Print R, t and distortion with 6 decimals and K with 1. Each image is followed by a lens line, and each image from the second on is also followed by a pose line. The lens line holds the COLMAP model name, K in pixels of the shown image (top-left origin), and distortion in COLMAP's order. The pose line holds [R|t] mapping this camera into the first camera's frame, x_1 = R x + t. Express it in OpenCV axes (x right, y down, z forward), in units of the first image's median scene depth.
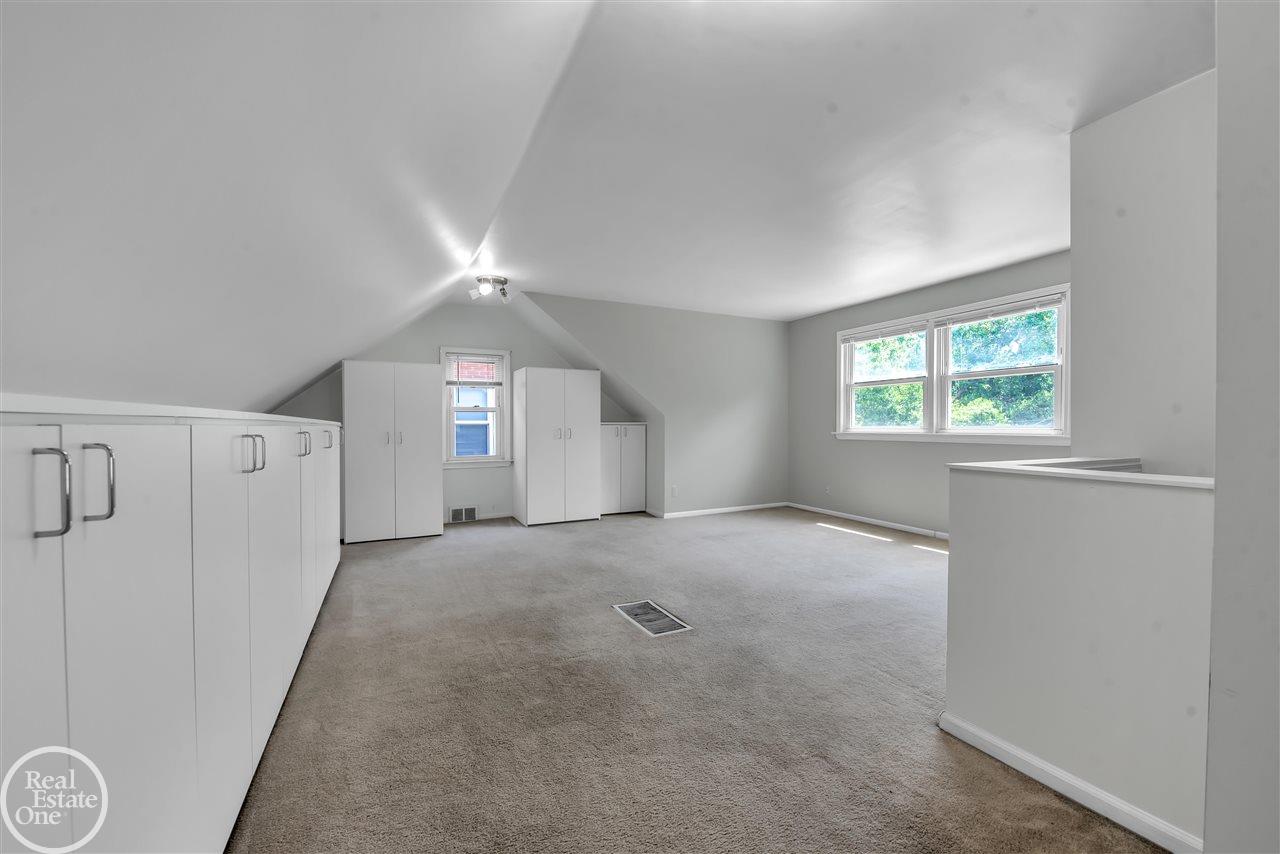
lens RADIAL K [[518.3, 0, 640.0], [0, 518.3, 427.0], [0, 0, 1]] dist [-0.002494, -0.000103]
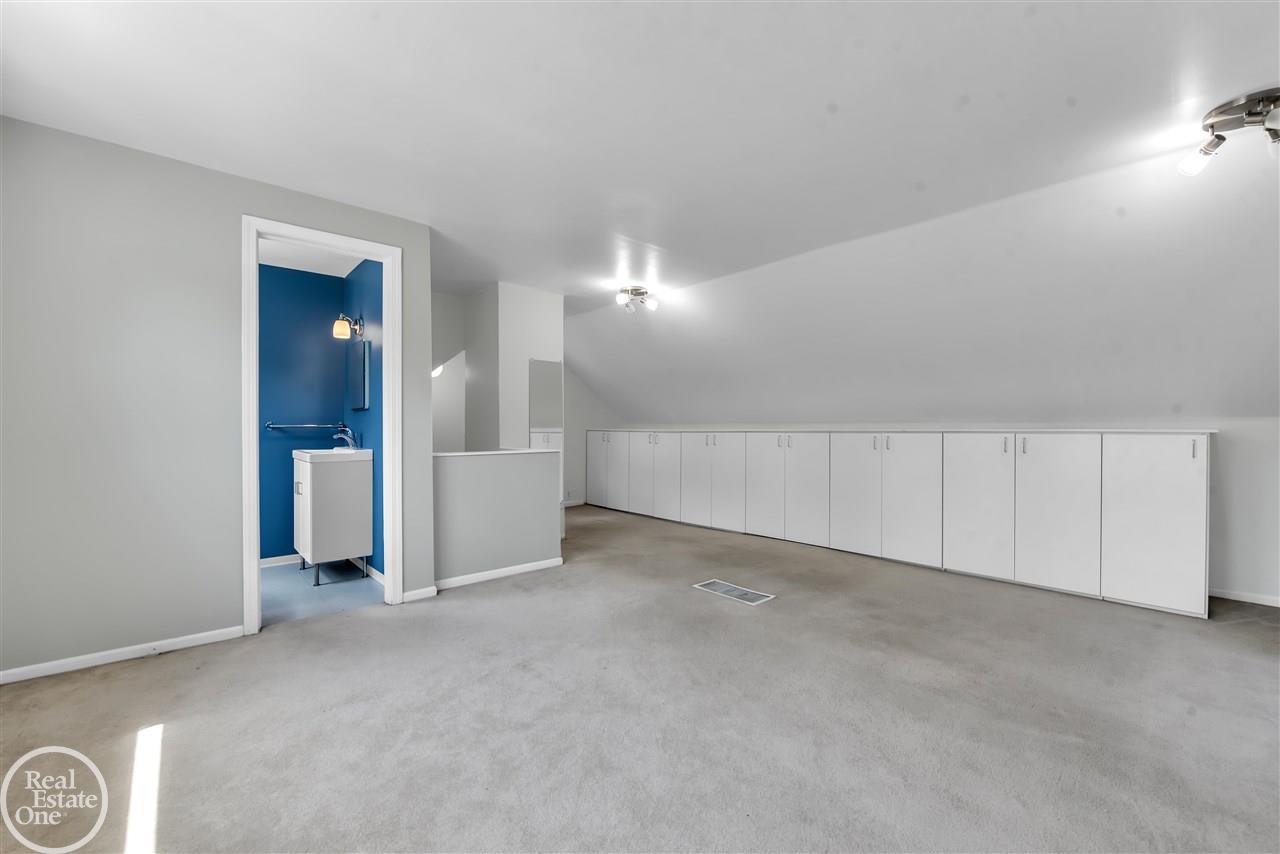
lens RADIAL K [[518.3, 0, 640.0], [0, 518.3, 427.0], [0, 0, 1]] dist [-0.002494, -0.000103]
pose [[-0.958739, 0.003185, -0.284270, 0.503694], [0.004943, 0.999973, -0.005466, -0.014558], [0.284245, -0.006645, -0.958729, 1.838192]]
